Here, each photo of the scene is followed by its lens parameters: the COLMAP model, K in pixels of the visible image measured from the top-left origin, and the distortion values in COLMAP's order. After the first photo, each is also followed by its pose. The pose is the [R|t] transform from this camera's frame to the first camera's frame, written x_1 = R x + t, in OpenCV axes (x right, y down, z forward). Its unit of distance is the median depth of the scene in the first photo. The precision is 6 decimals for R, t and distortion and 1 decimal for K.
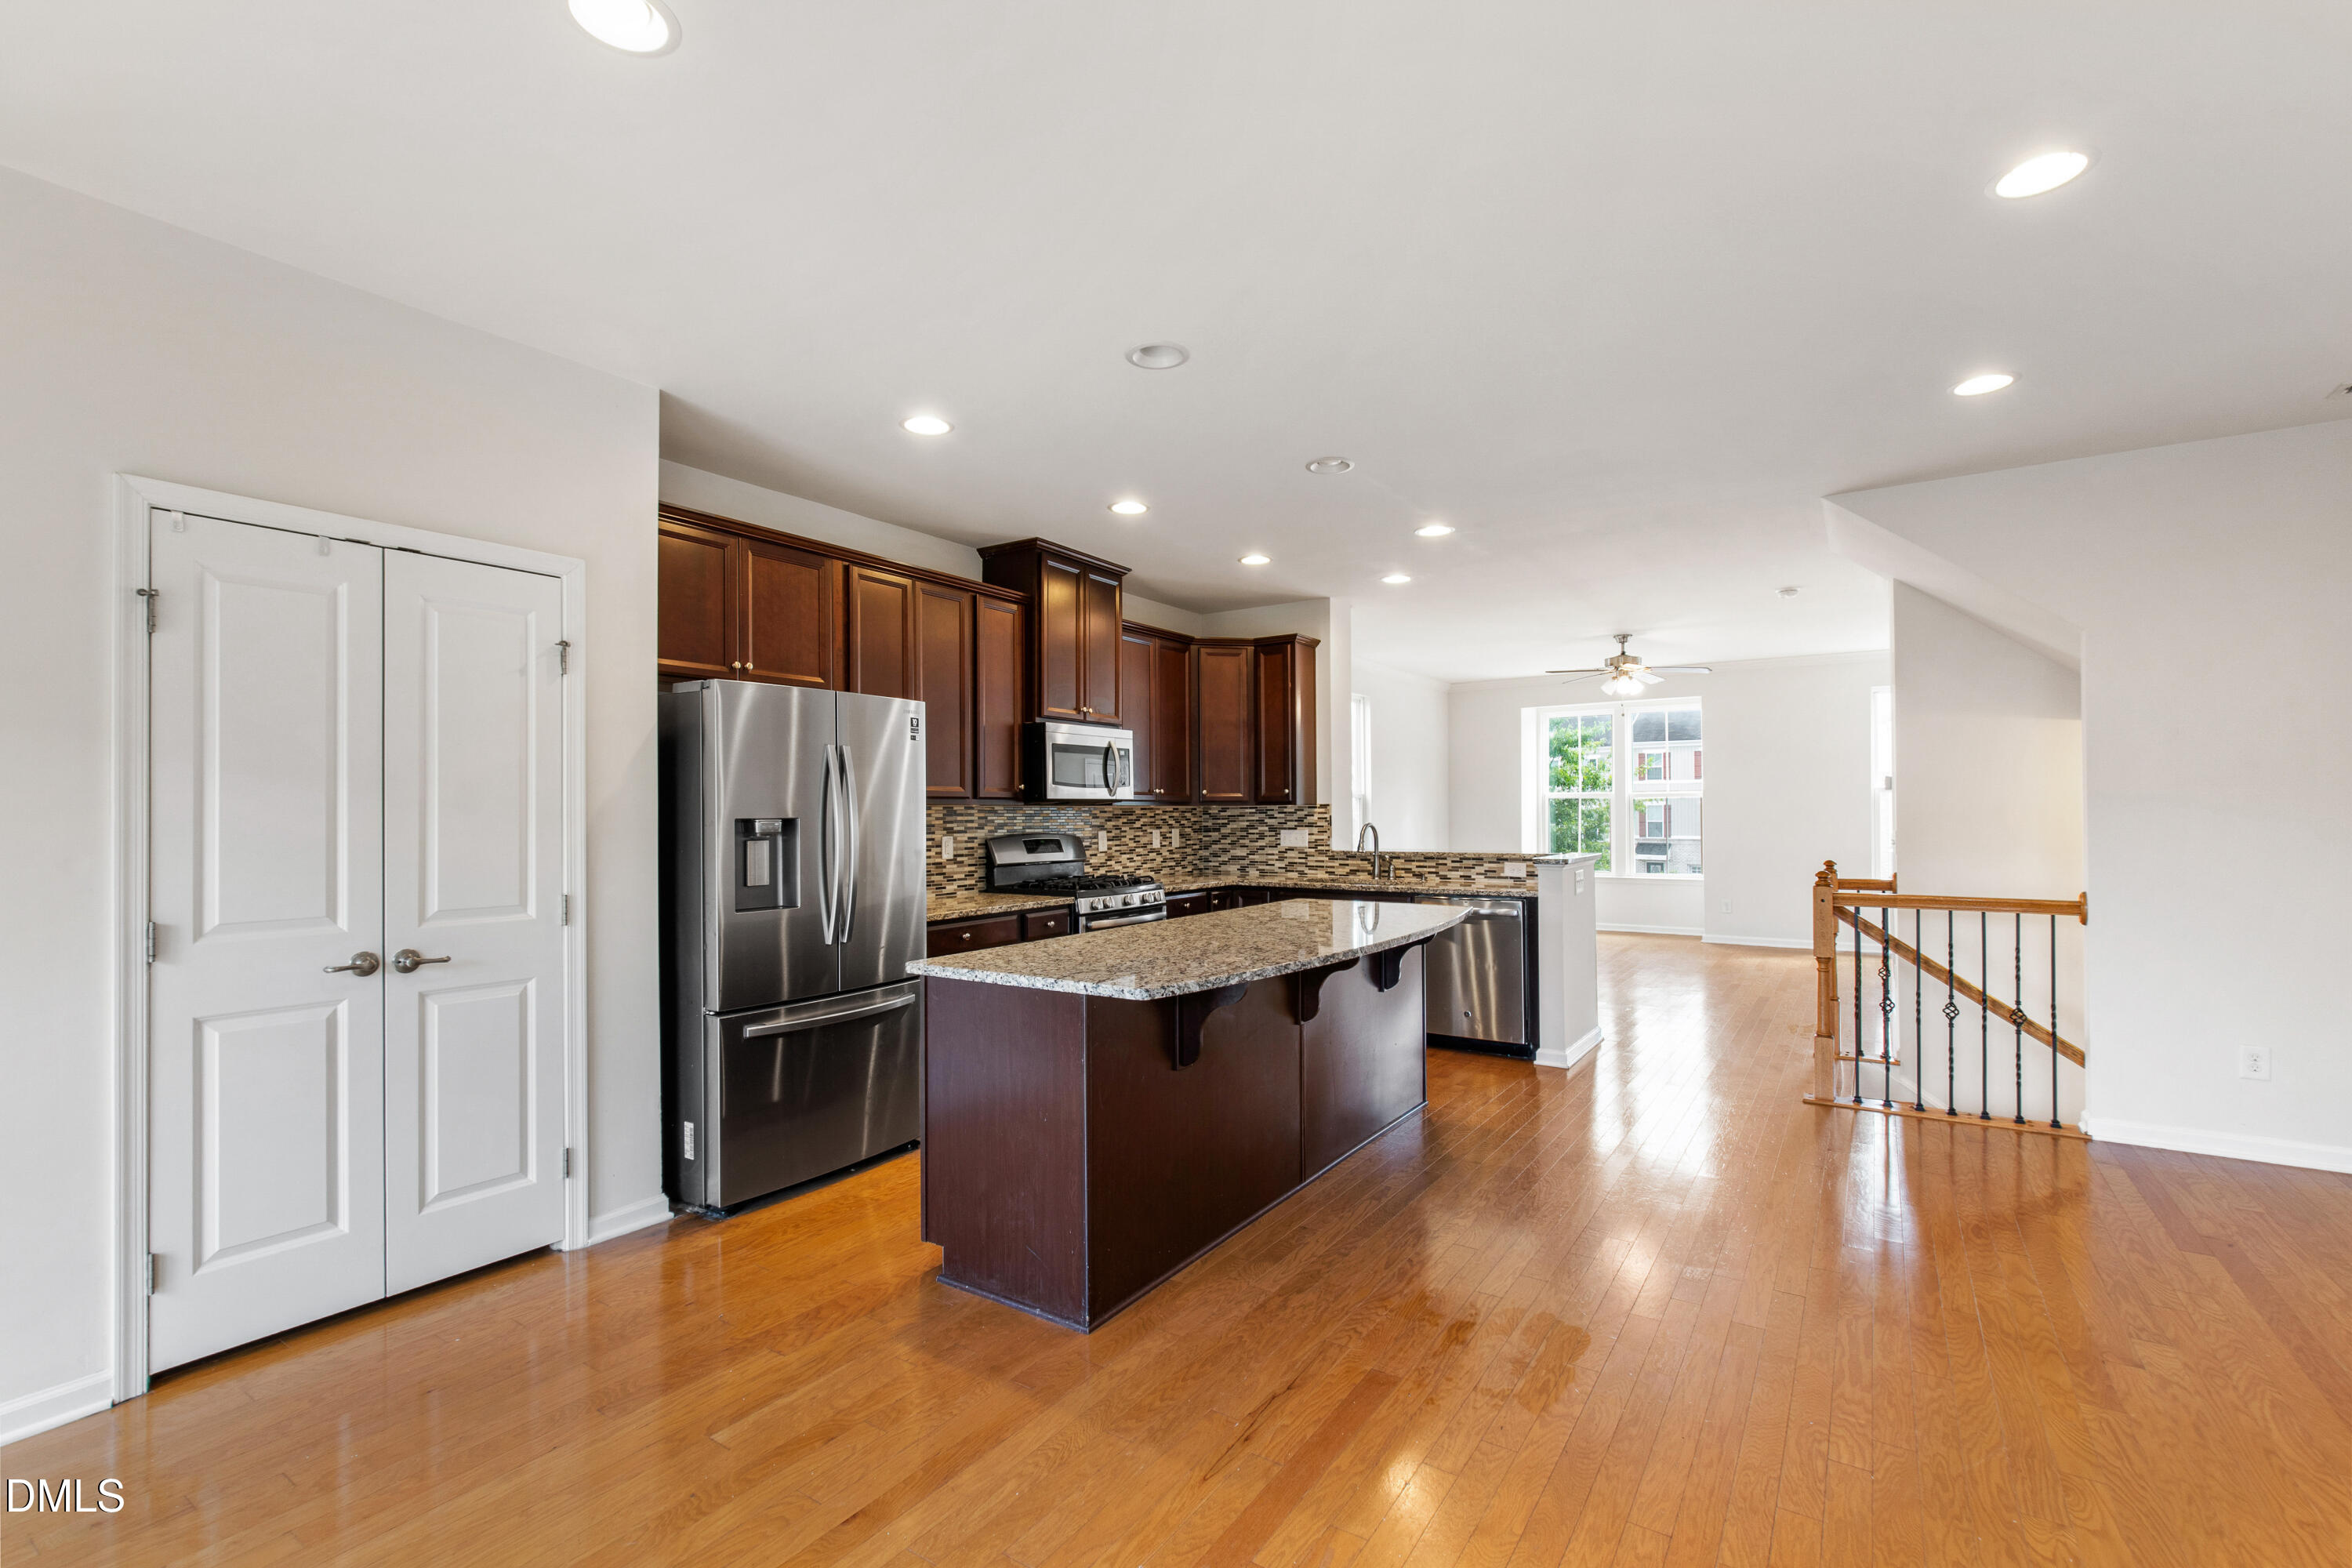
lens RADIAL K [[1031.8, 0, 1172.6], [0, 1031.8, 803.5], [0, 0, 1]] dist [-0.001366, -0.000305]
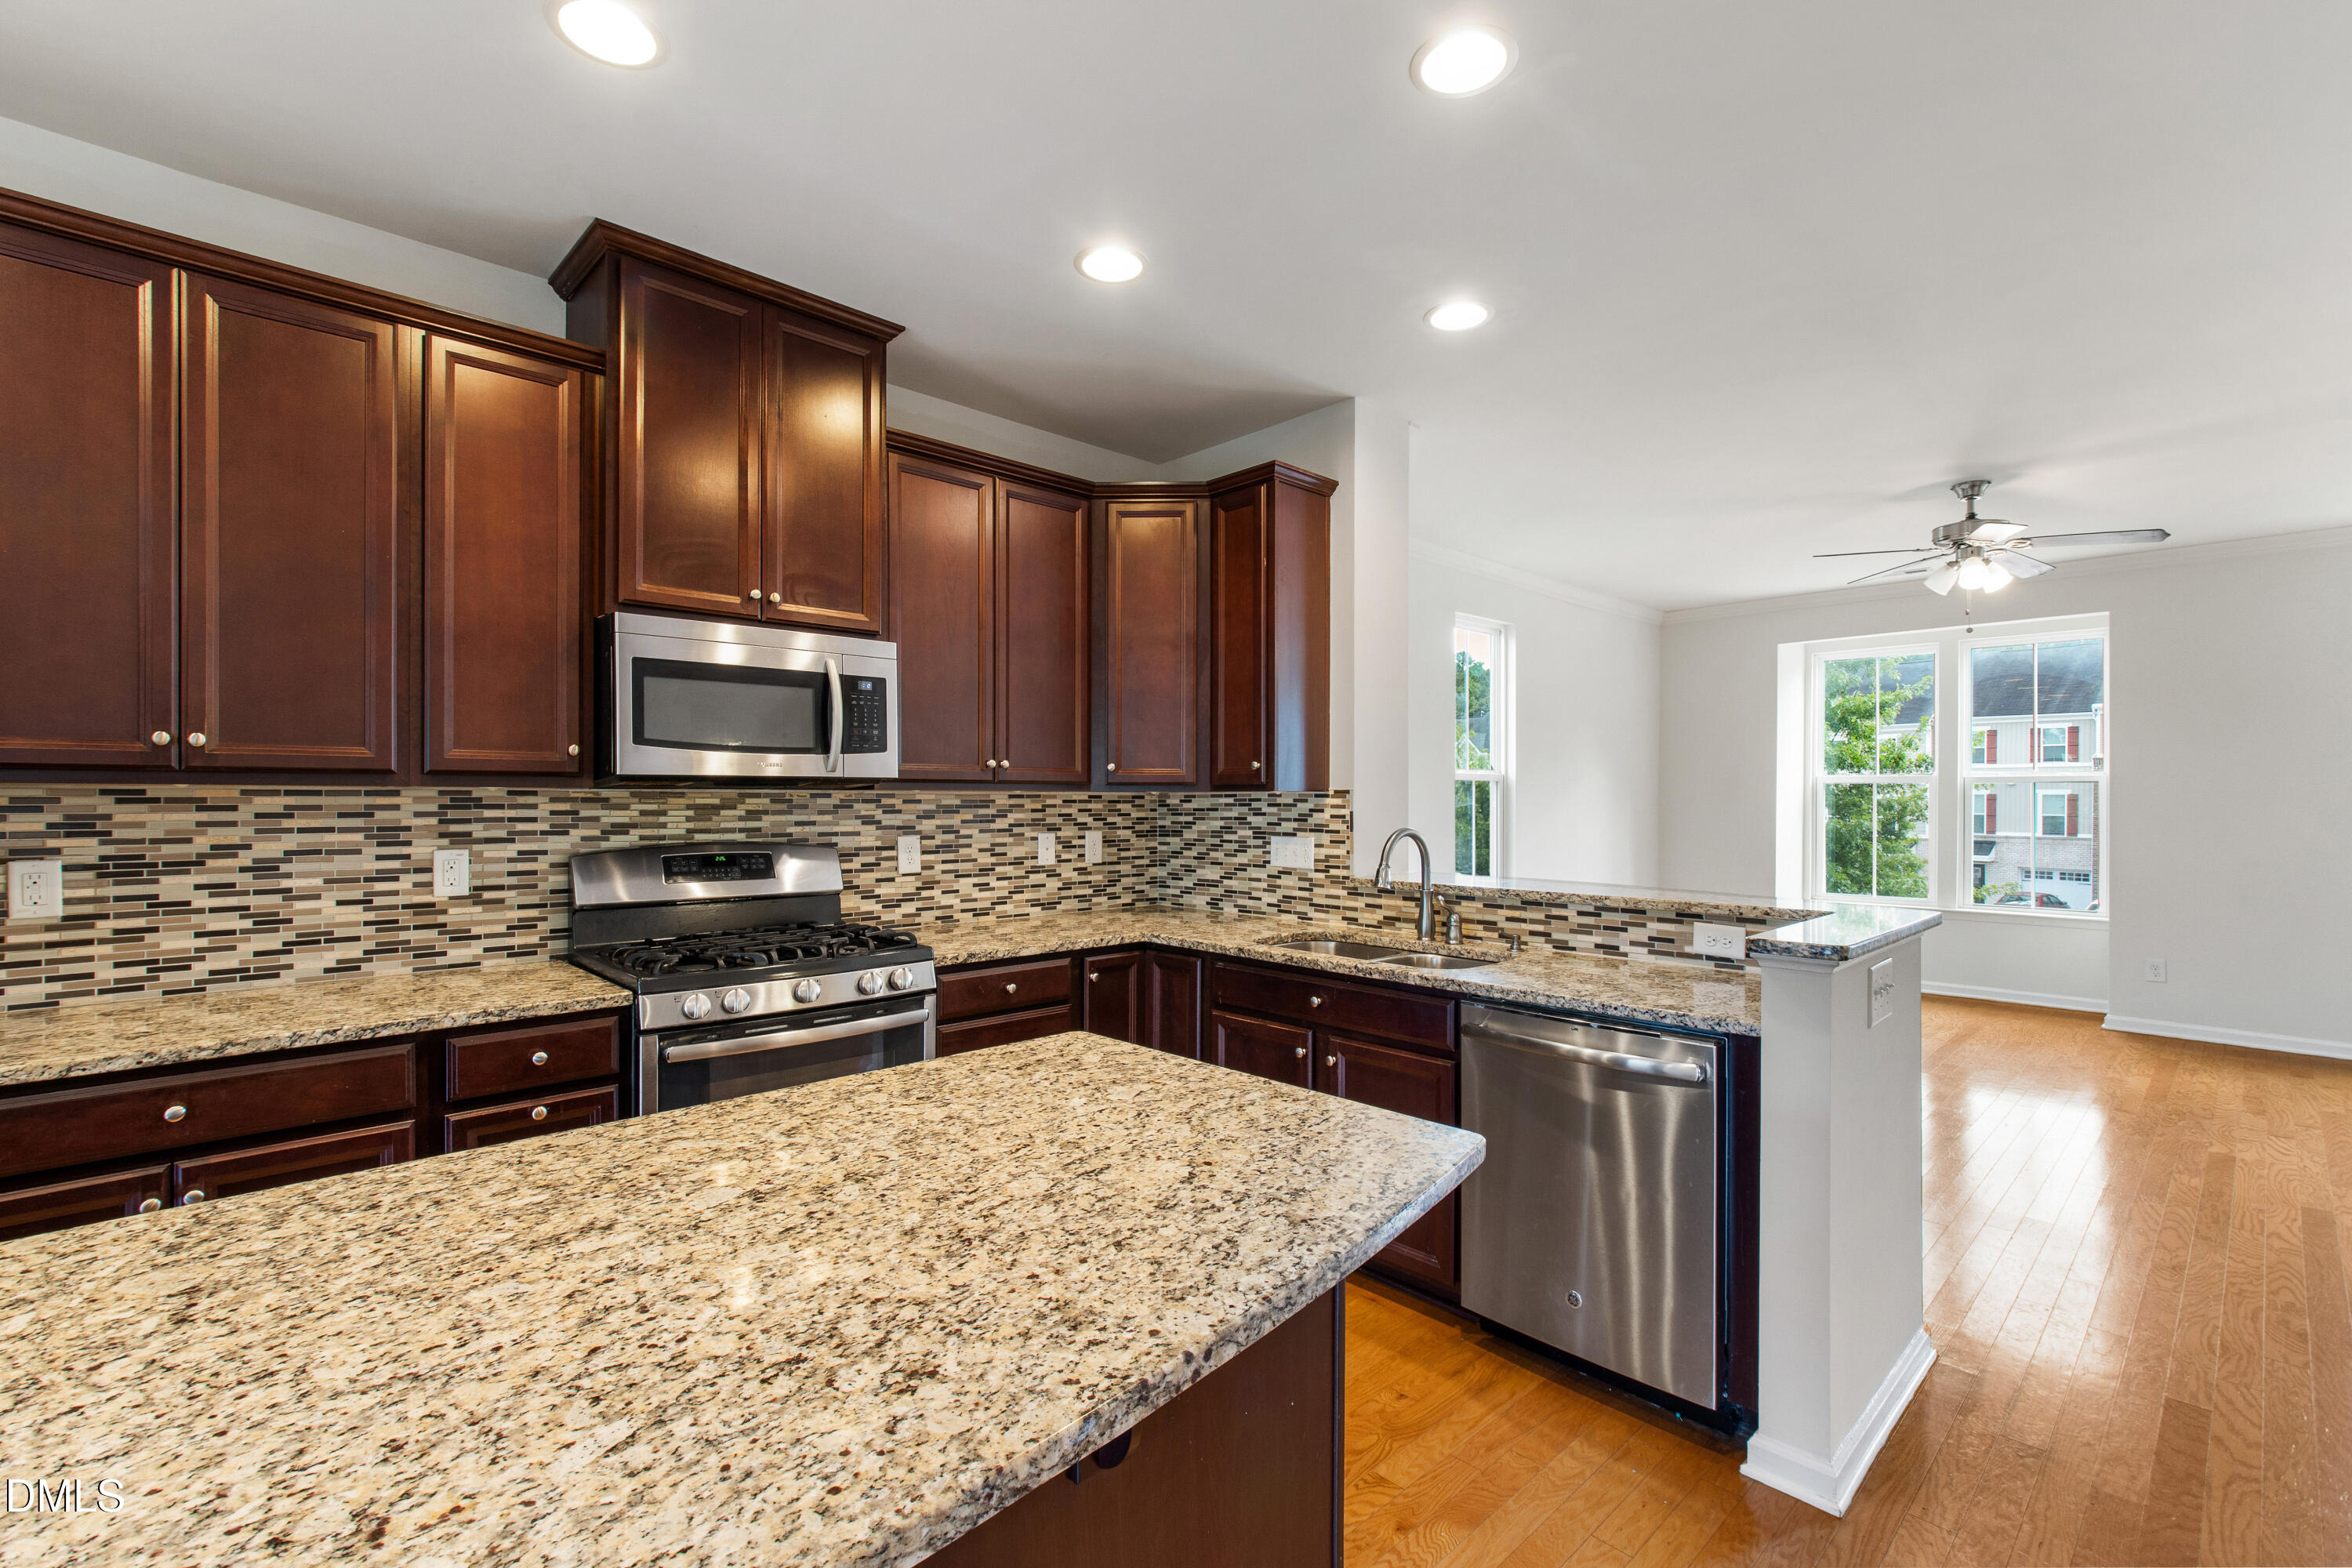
lens RADIAL K [[1031.8, 0, 1172.6], [0, 1031.8, 803.5], [0, 0, 1]] dist [-0.001366, -0.000305]
pose [[0.975798, 0.010250, -0.218433, 0.178843], [-0.006685, 0.999832, 0.017055, -0.001103], [0.218572, -0.015182, 0.975703, 0.462916]]
